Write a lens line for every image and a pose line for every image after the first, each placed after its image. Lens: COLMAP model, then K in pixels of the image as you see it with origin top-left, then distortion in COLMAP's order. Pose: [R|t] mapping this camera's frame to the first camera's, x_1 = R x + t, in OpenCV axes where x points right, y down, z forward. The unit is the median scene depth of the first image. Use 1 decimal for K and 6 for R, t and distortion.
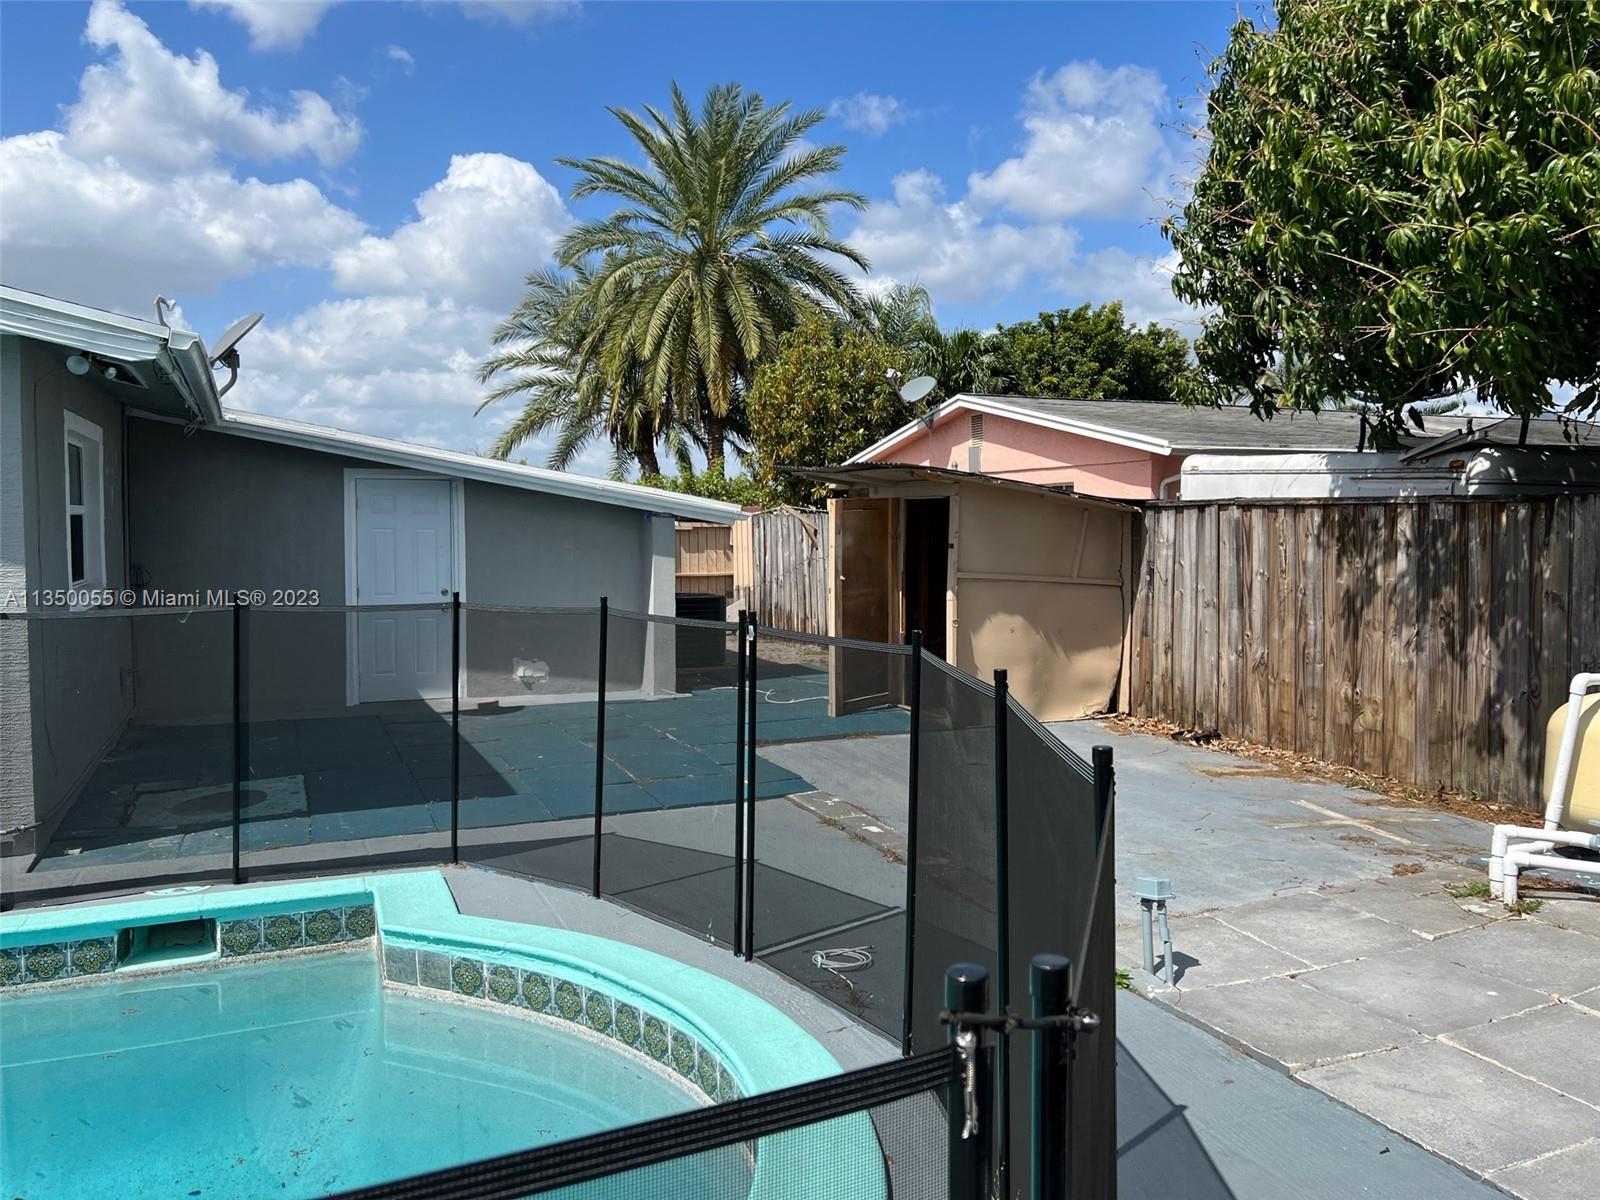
lens RADIAL K [[1210.2, 0, 843.2], [0, 1210.2, 574.7], [0, 0, 1]] dist [0.074912, -0.049115]
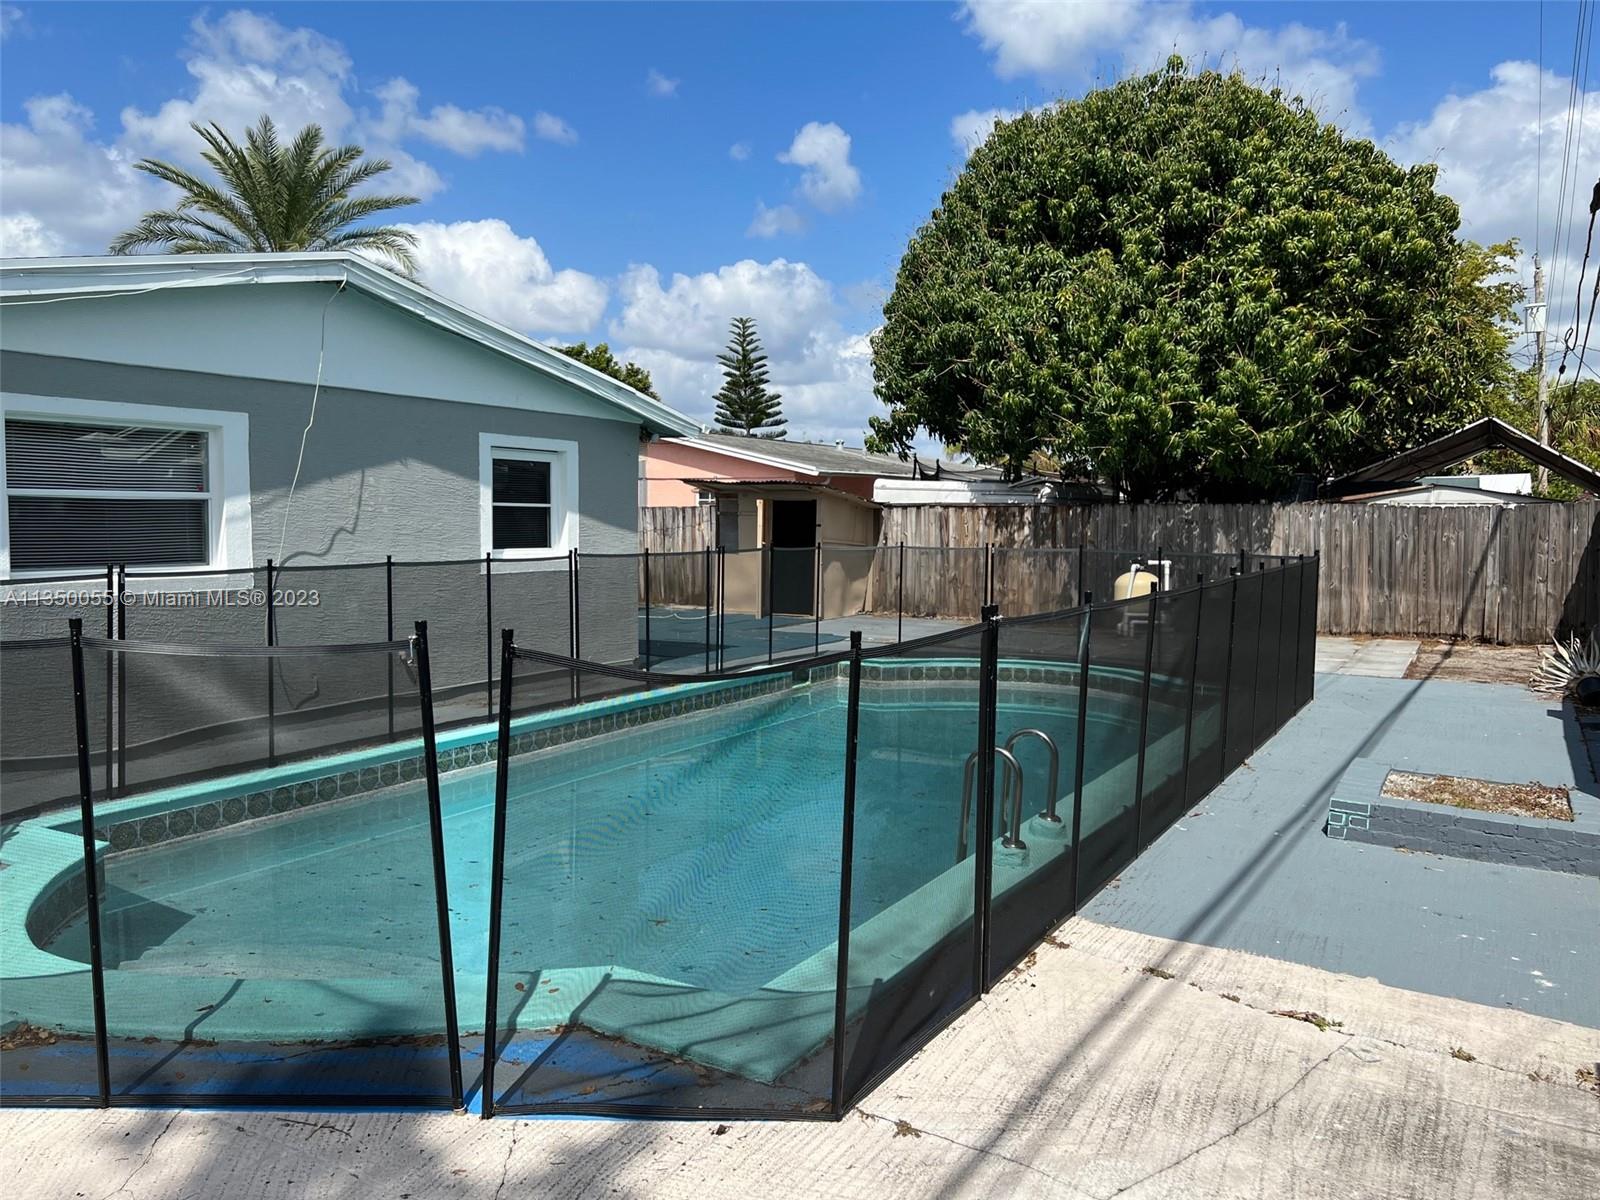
lens RADIAL K [[1210.2, 0, 798.1], [0, 1210.2, 598.8], [0, 0, 1]] dist [0.074912, -0.049115]
pose [[0.824538, -0.035317, 0.564703, -1.036720], [0.020224, 0.999252, 0.032964, 0.029460], [-0.565445, -0.015759, 0.824635, -0.582540]]
